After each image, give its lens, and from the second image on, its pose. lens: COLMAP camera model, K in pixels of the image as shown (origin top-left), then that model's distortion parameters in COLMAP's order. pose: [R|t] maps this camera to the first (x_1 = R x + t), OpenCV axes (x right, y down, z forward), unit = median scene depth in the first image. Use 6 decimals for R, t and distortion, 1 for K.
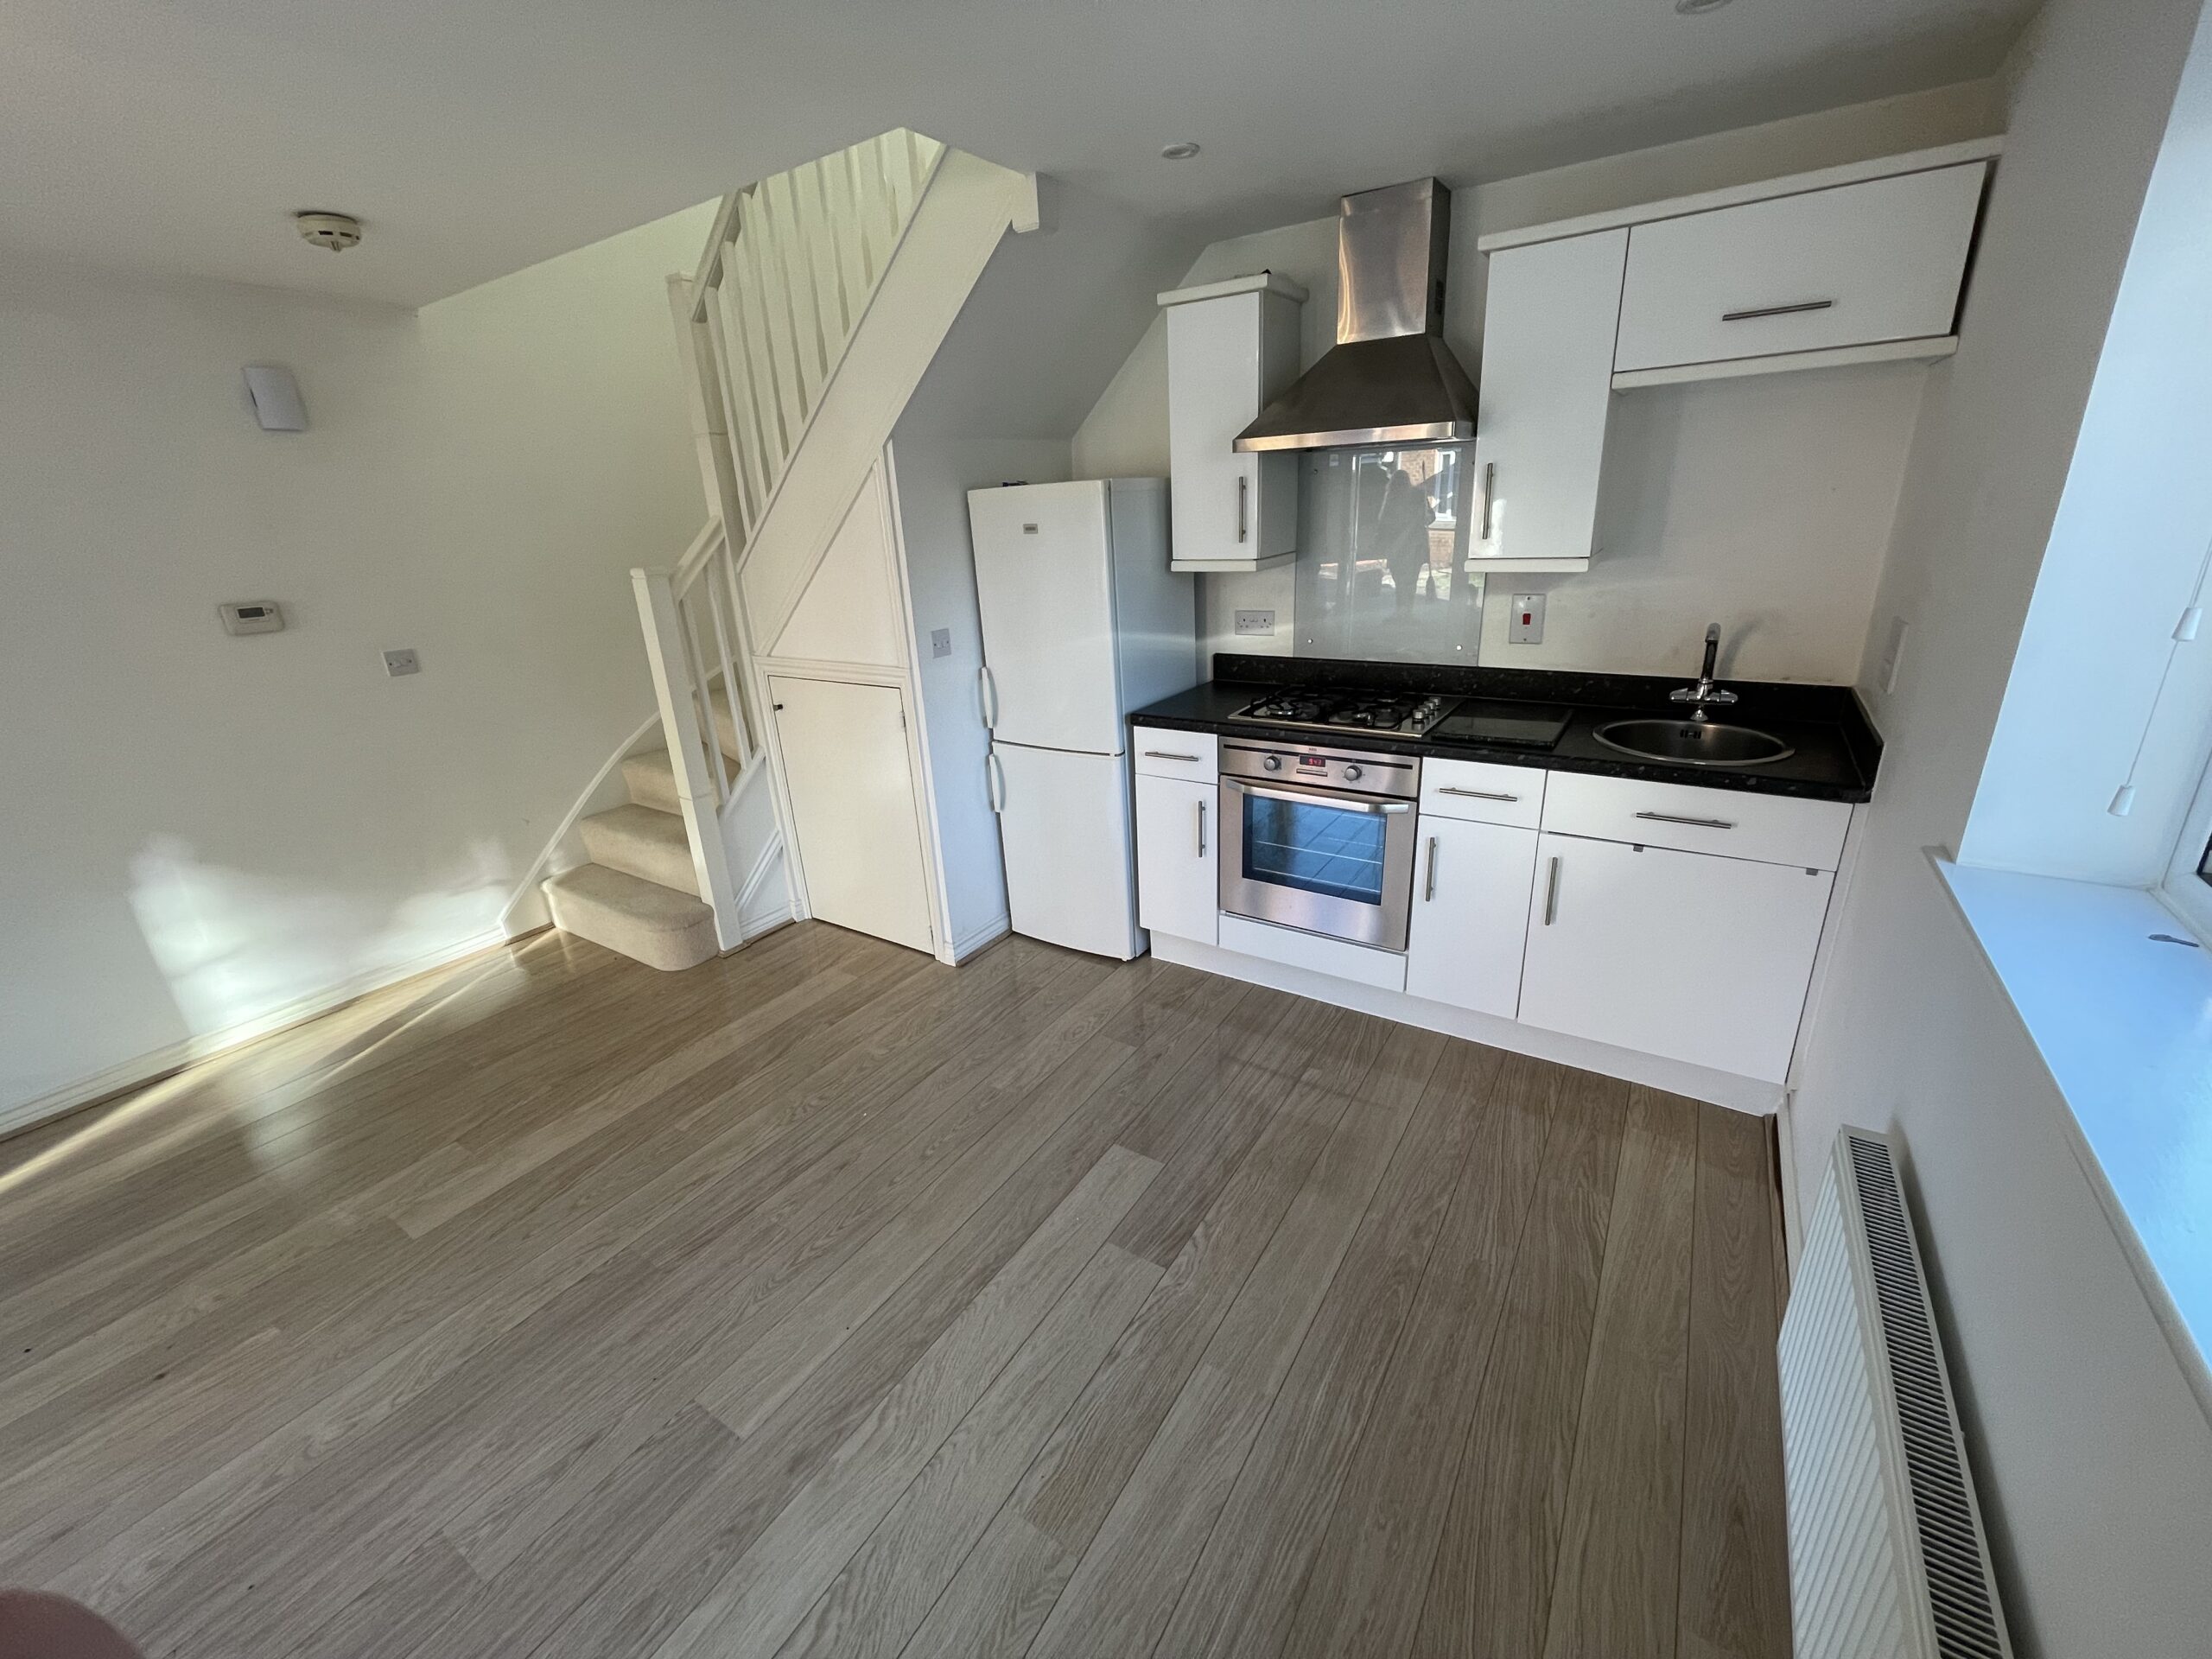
lens RADIAL K [[893.7, 0, 1106.0], [0, 893.7, 829.5], [0, 0, 1]] dist [0.013445, -0.007155]
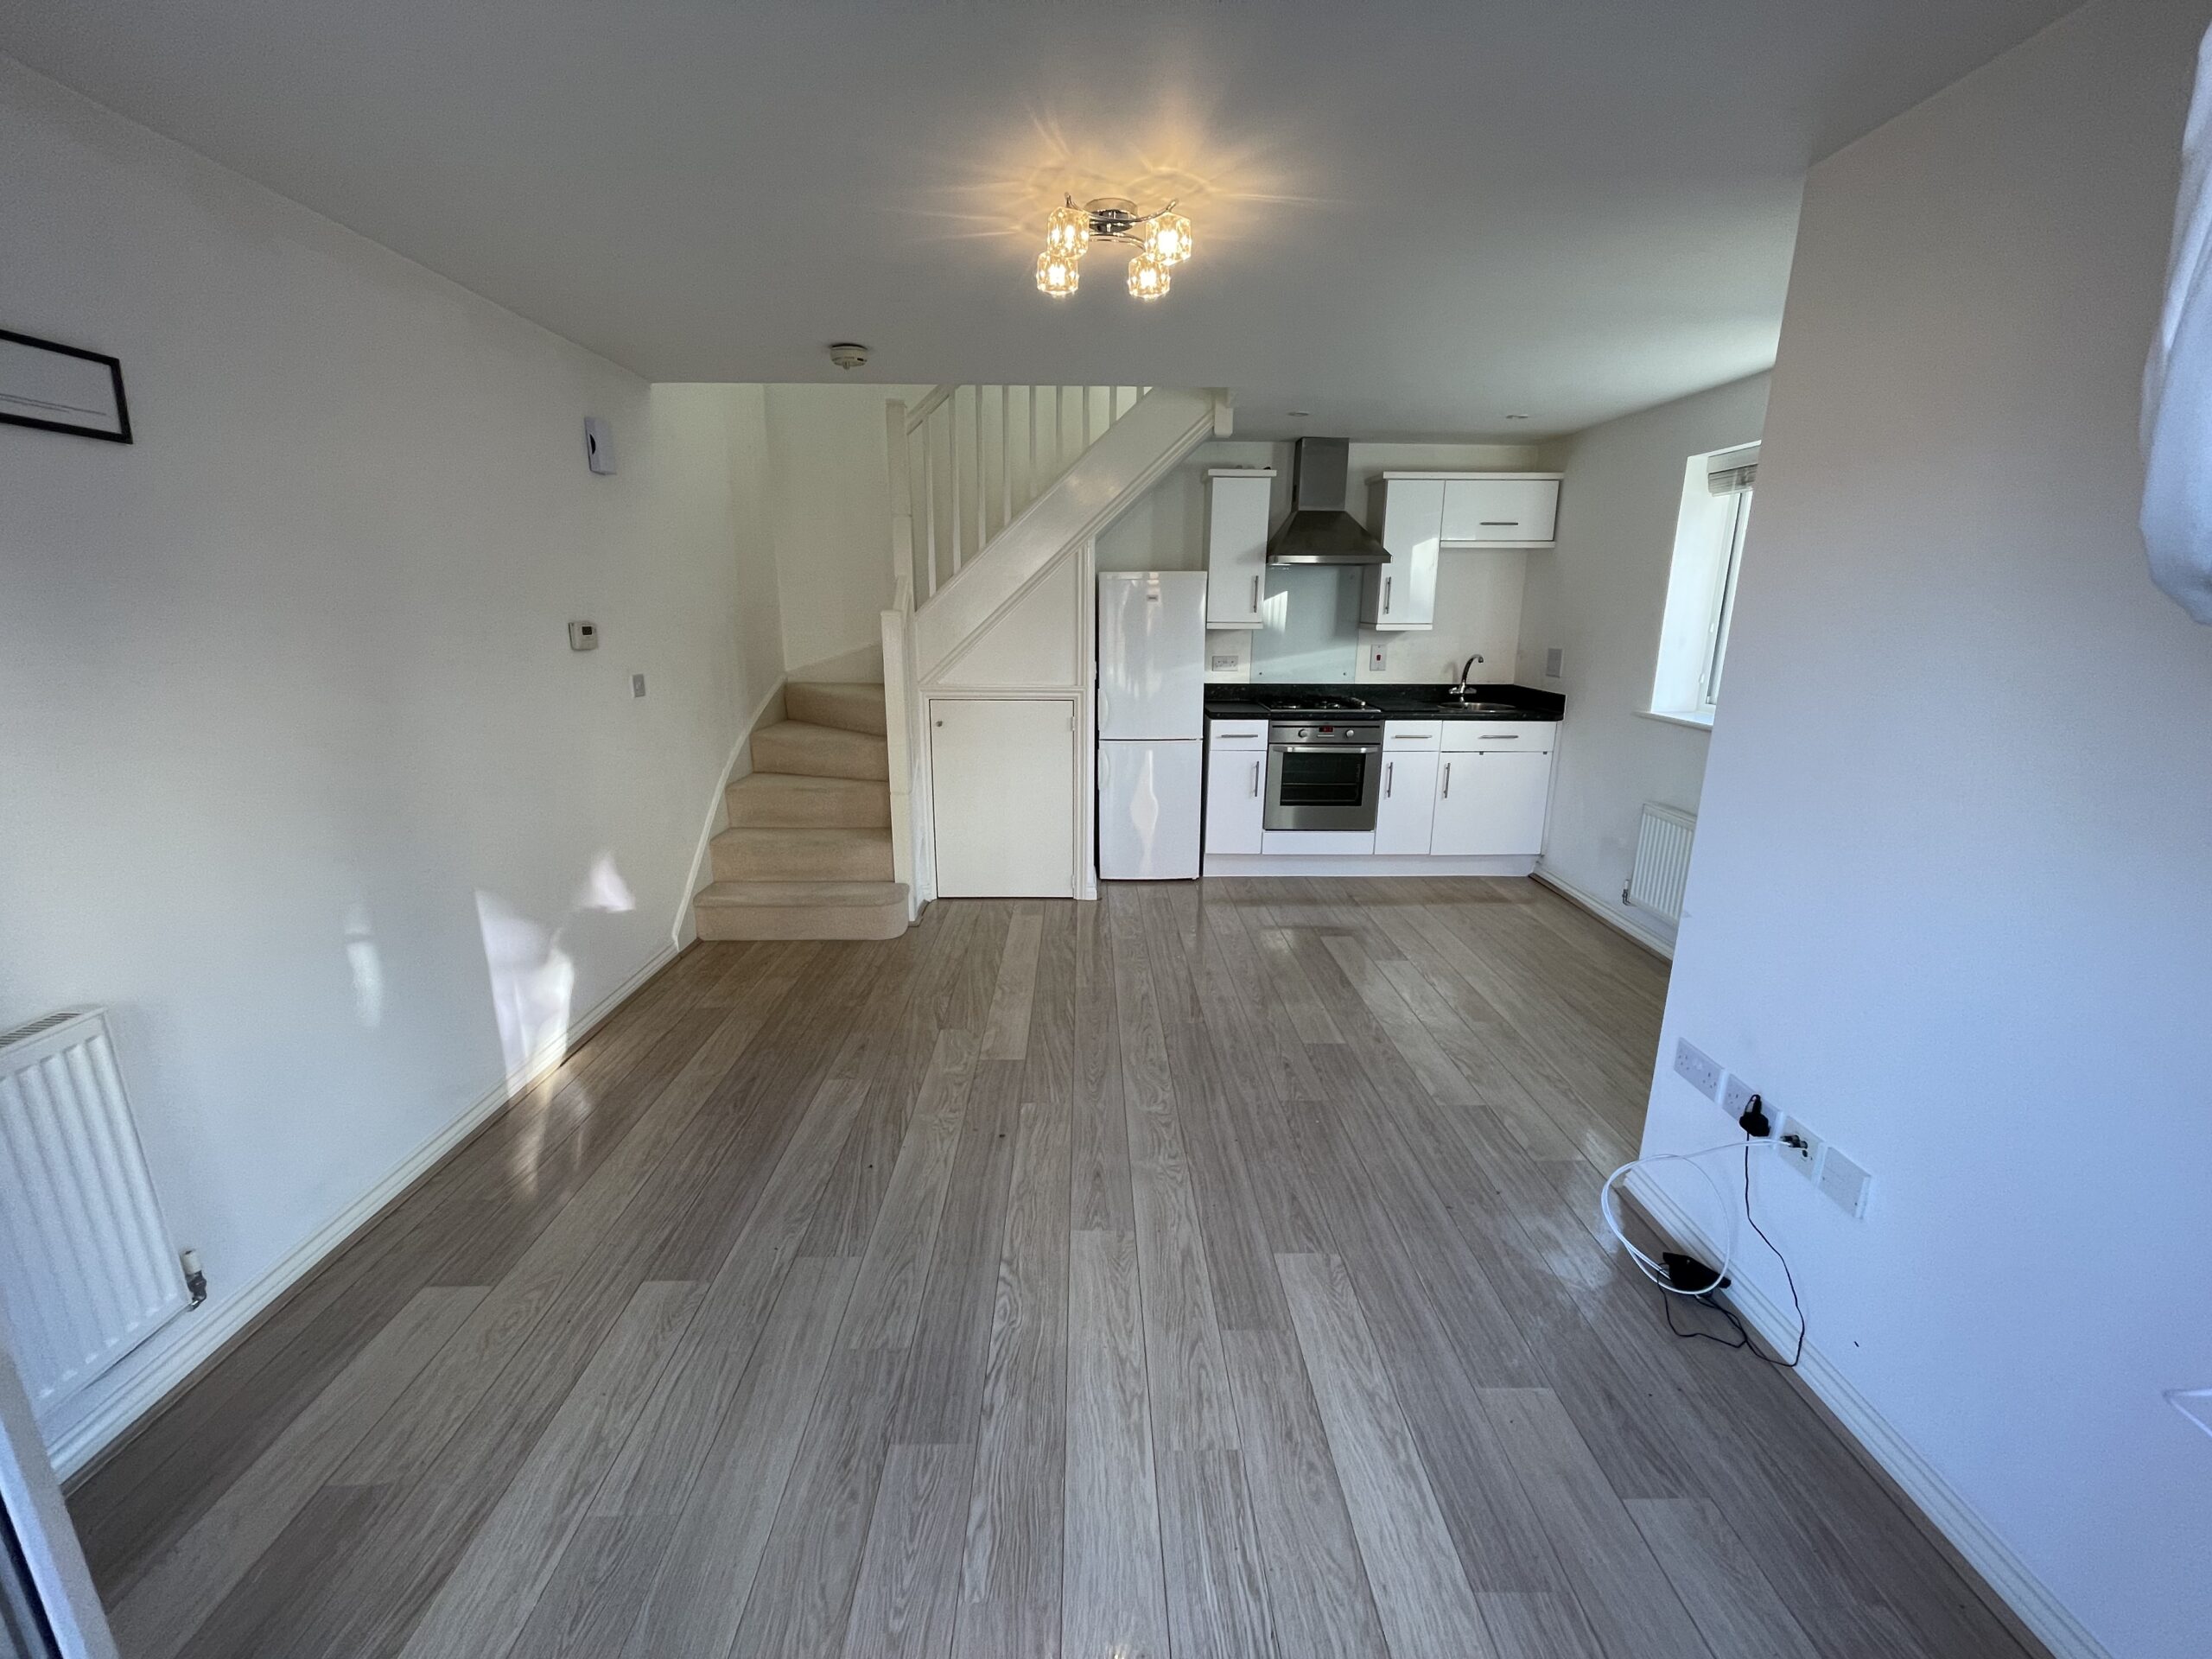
lens RADIAL K [[893.7, 0, 1106.0], [0, 893.7, 829.5], [0, 0, 1]] dist [0.013445, -0.007155]
pose [[0.823243, -0.087759, 0.560865, -1.136768], [0.152327, 0.985896, -0.069323, 0.175827], [-0.546870, 0.142505, 0.825000, -0.217226]]
